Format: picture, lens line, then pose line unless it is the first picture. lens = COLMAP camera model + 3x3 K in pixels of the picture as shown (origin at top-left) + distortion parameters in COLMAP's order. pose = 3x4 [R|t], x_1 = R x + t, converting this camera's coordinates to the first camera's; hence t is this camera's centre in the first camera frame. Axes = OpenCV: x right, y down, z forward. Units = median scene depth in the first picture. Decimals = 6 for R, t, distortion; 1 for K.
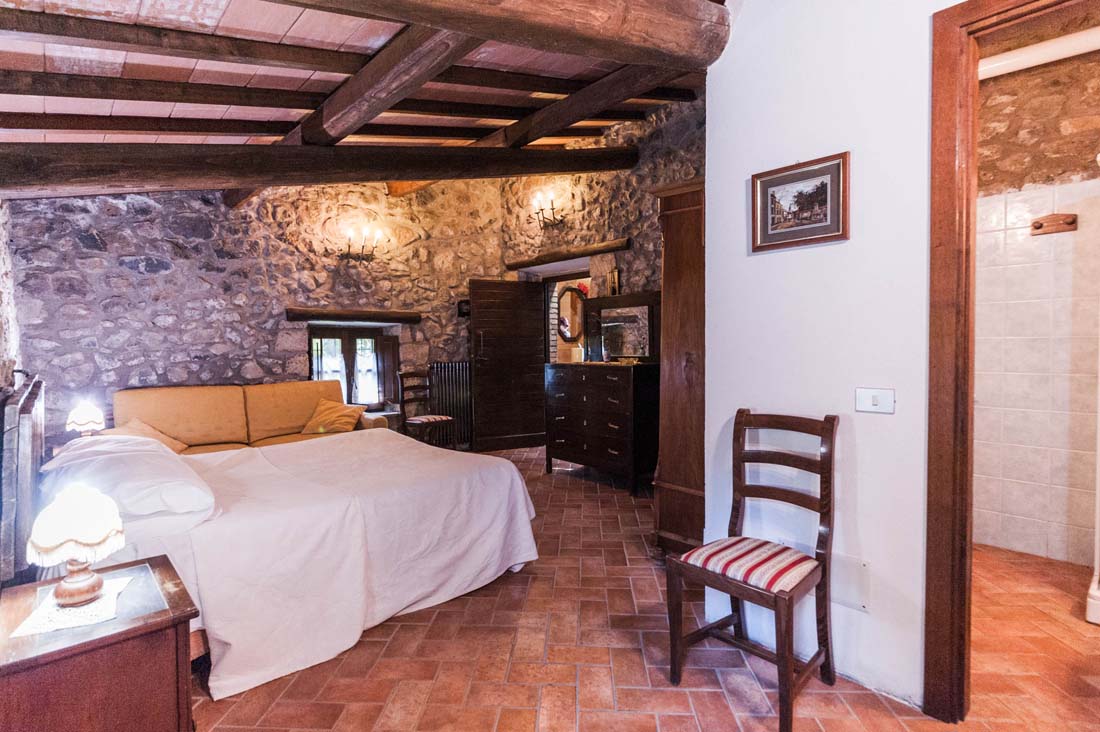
lens RADIAL K [[551.0, 0, 552.4], [0, 551.0, 358.4], [0, 0, 1]] dist [0.012246, 0.000642]
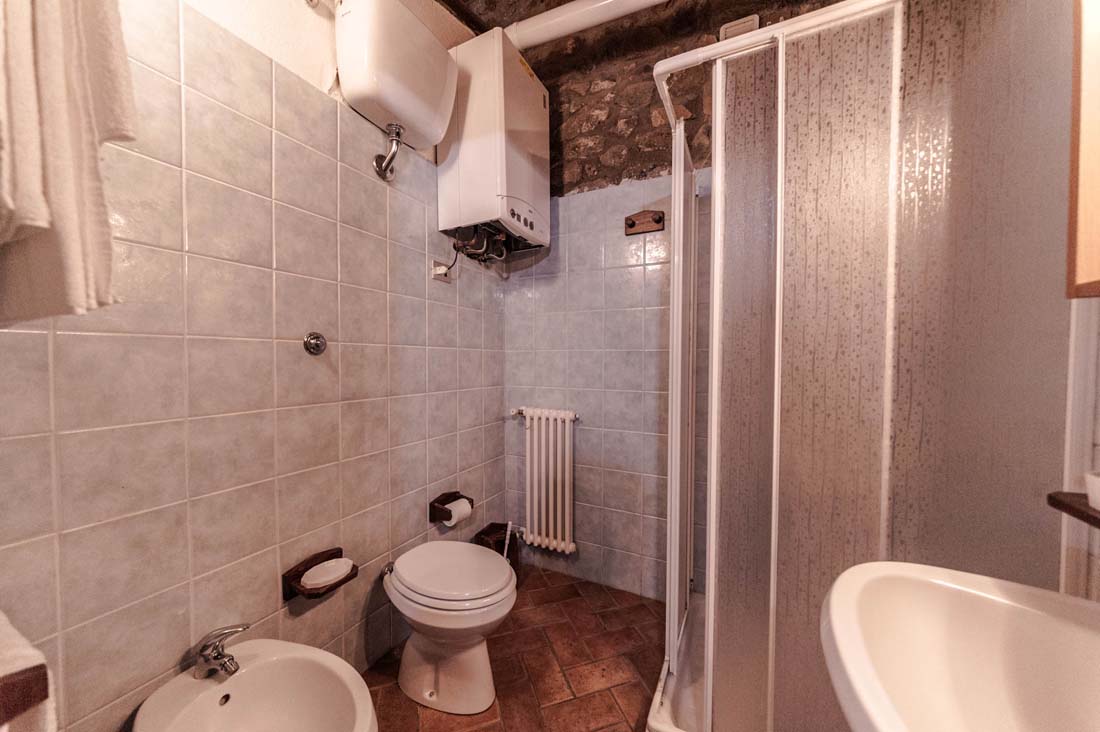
lens RADIAL K [[381.6, 0, 549.9], [0, 381.6, 371.9], [0, 0, 1]] dist [-0.001577, -0.000051]
pose [[0.937280, -0.008896, 0.348463, 0.523834], [0.004234, 0.999891, 0.014138, -0.011835], [-0.348551, -0.011776, 0.937216, 0.462180]]
